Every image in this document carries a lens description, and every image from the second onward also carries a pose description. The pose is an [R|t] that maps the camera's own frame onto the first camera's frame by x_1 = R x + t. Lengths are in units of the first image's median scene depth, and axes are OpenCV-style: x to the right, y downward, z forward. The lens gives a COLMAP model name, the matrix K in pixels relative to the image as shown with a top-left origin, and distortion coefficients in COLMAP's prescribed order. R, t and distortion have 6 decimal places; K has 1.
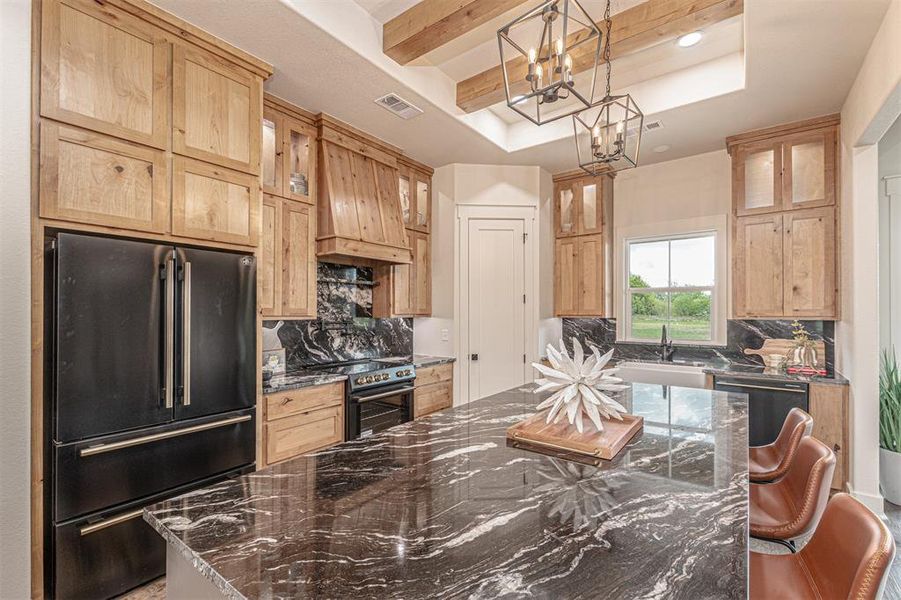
lens RADIAL K [[392.2, 0, 448.8], [0, 392.2, 307.7], [0, 0, 1]] dist [0.003537, -0.001106]
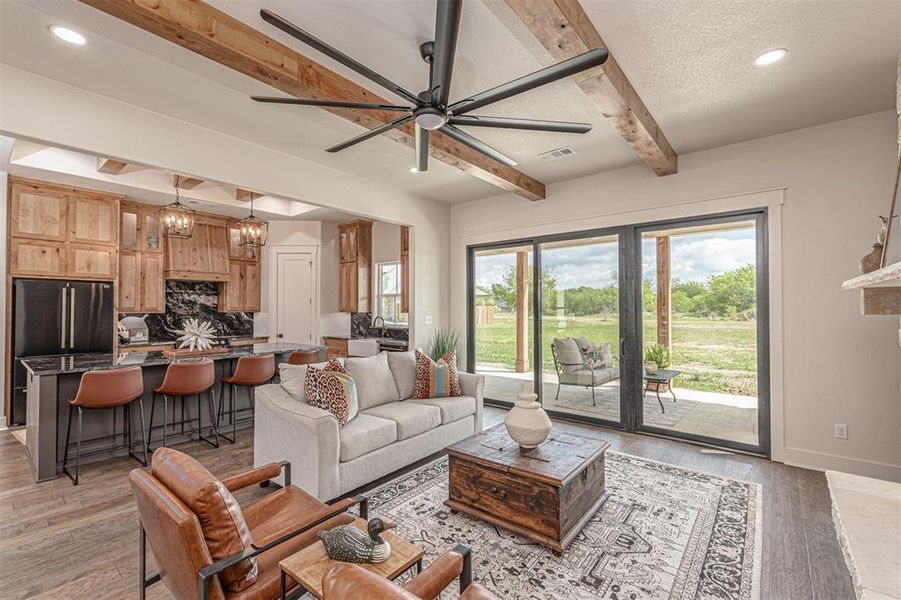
lens RADIAL K [[392.2, 0, 453.2], [0, 392.2, 300.9], [0, 0, 1]] dist [0.003537, -0.001106]
pose [[0.999636, -0.003310, -0.026768, 1.070686], [0.003039, 0.999944, -0.010138, -0.004814], [0.026800, 0.010053, 0.999590, -0.833829]]
